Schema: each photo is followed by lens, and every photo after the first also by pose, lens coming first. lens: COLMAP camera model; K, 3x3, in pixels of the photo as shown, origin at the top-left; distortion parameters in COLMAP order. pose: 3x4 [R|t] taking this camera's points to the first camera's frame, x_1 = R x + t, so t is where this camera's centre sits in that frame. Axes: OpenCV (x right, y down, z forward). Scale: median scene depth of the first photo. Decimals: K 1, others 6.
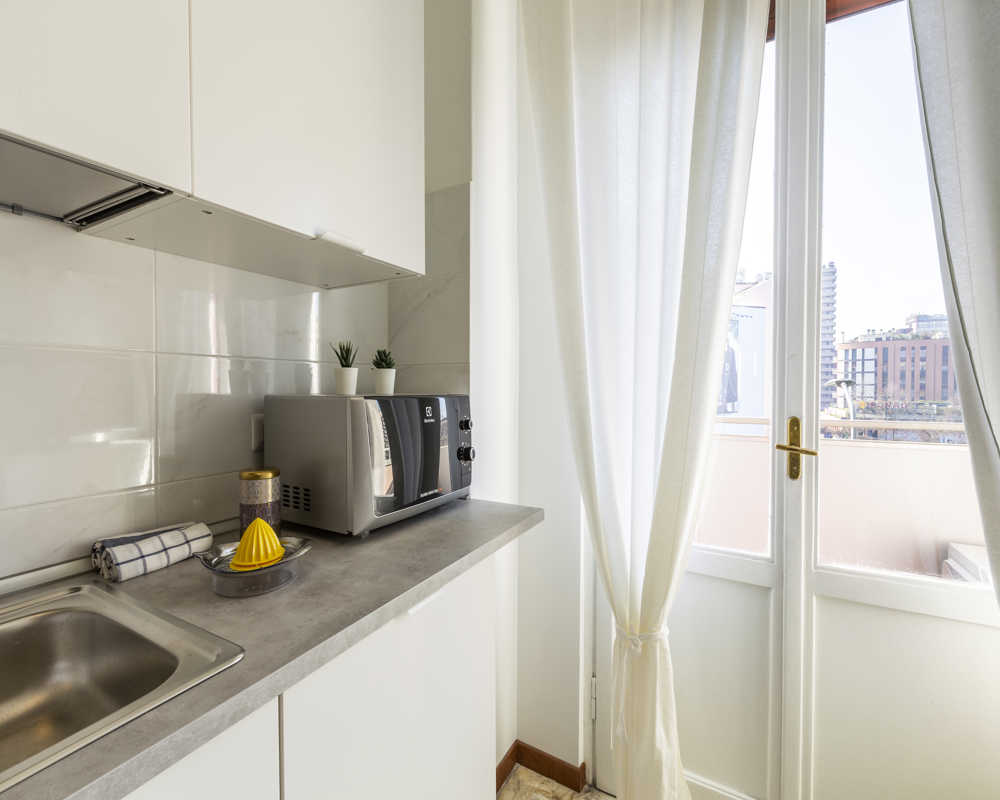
lens RADIAL K [[448.8, 0, 516.8], [0, 448.8, 402.4], [0, 0, 1]] dist [0.002901, -0.001690]
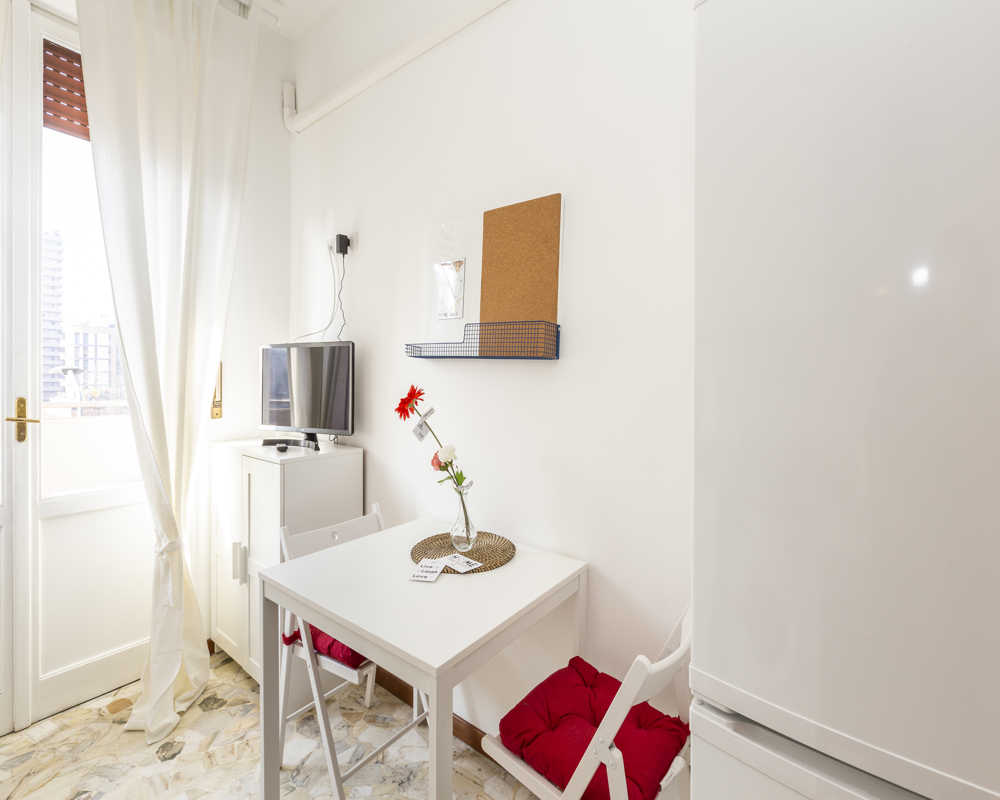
lens RADIAL K [[448.8, 0, 489.8], [0, 448.8, 381.7], [0, 0, 1]] dist [0.002901, -0.001690]
pose [[0.194155, -0.001434, 0.980970, -0.484133], [0.019977, 0.999797, -0.002492, 0.015524], [-0.980767, 0.020080, 0.194144, -0.724170]]
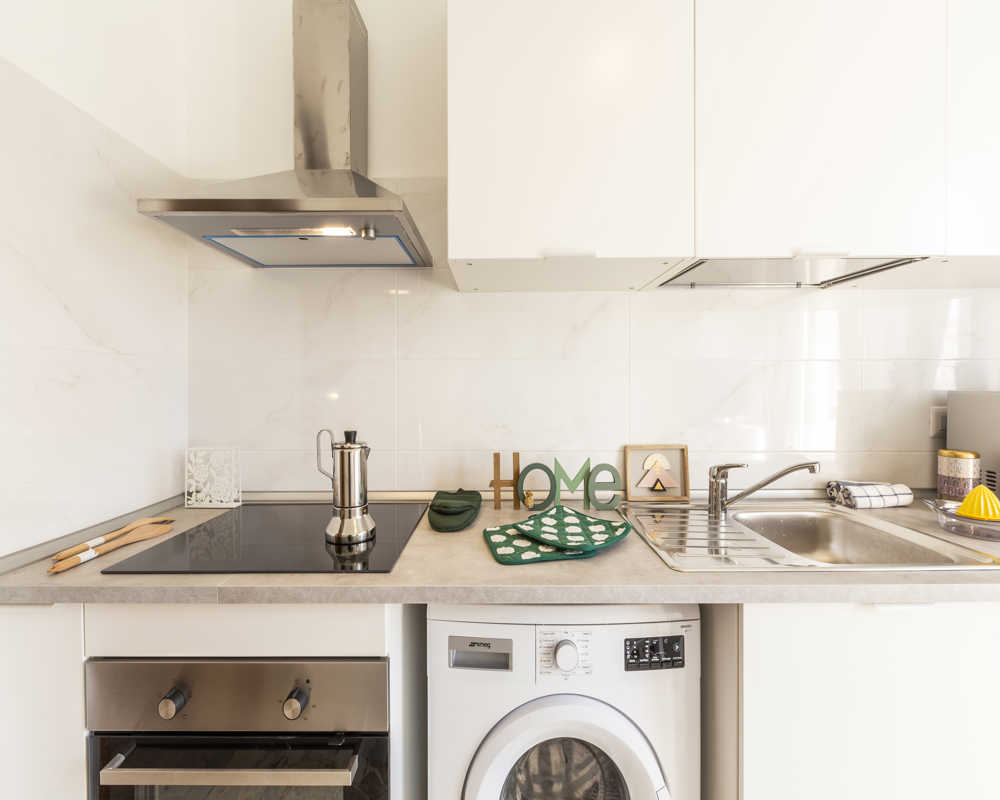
lens RADIAL K [[446.2, 0, 493.7], [0, 446.2, 395.8], [0, 0, 1]] dist [0.008040, 0.000199]
pose [[0.445864, 0.008472, -0.895061, -0.031599], [-0.023808, 0.999714, -0.002397, 0.026220], [0.894784, 0.022379, 0.445938, -0.543358]]
